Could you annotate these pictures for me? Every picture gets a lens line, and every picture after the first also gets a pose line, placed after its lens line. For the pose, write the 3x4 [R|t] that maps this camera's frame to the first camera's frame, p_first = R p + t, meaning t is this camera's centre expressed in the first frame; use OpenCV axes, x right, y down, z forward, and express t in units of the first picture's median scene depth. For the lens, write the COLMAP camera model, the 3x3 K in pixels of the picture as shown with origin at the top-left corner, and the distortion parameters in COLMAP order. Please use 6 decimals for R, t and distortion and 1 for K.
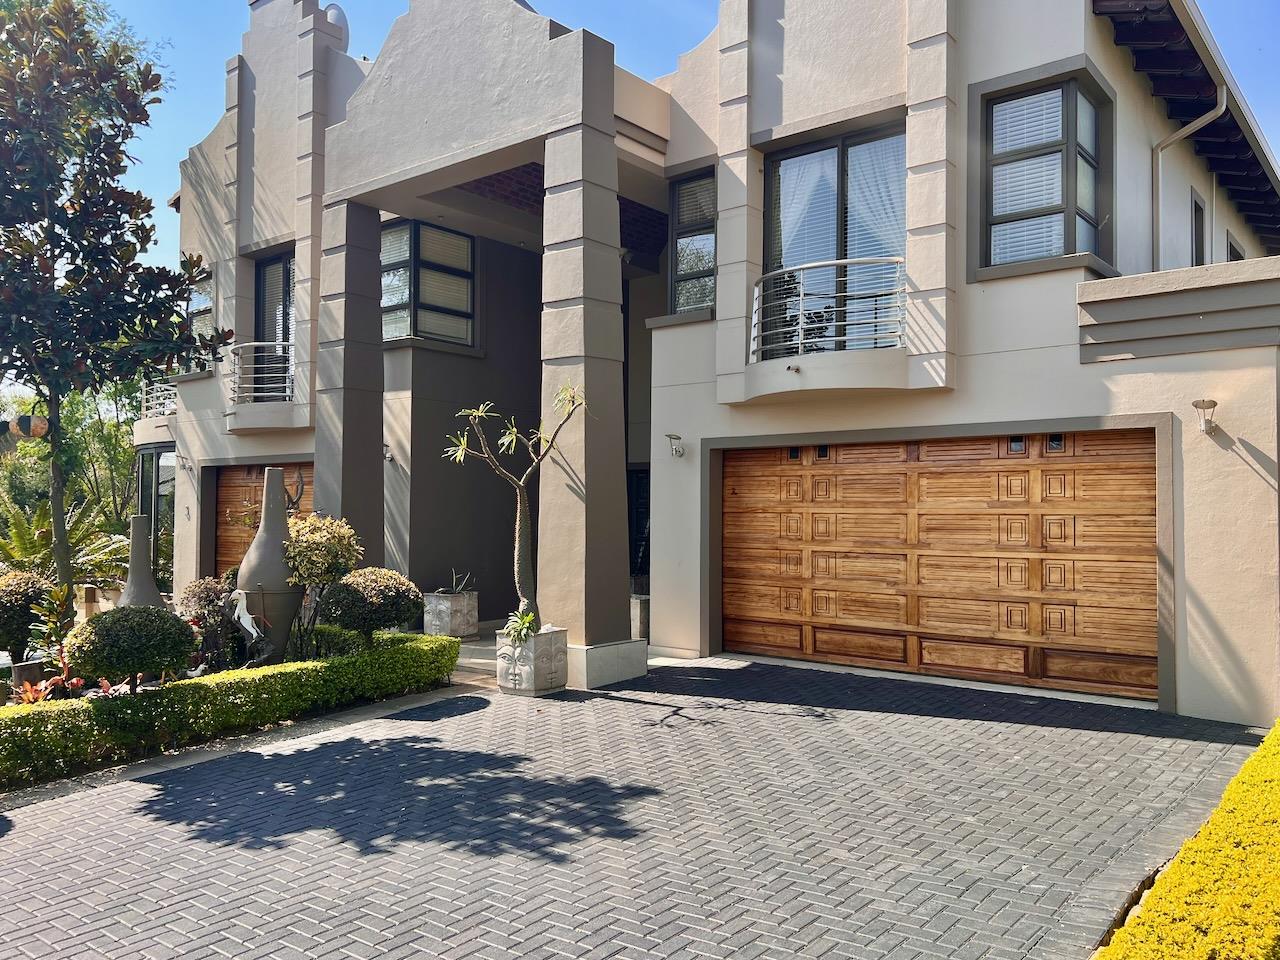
lens RADIAL K [[1003.5, 0, 640.0], [0, 1003.5, 480.0], [0, 0, 1]] dist [0.056272, -0.071711]
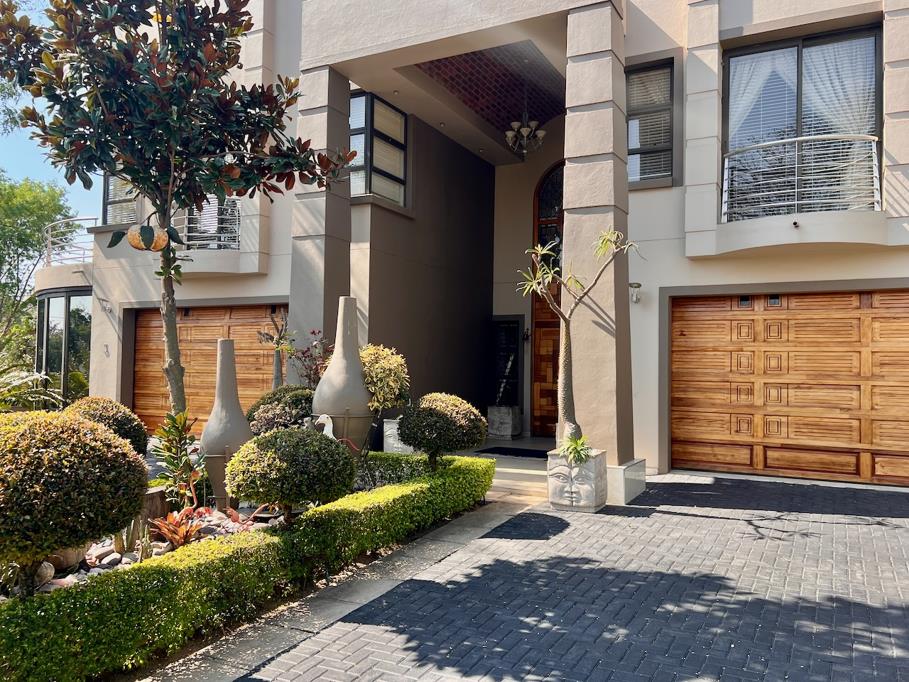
lens RADIAL K [[712.6, 0, 454.5], [0, 712.6, 341.0], [0, 0, 1]] dist [0.056272, -0.071711]
pose [[0.979796, 0.018084, 0.199180, -0.365013], [-0.016962, 0.999829, -0.007340, 0.033810], [-0.199279, 0.003813, 0.979935, 0.240635]]
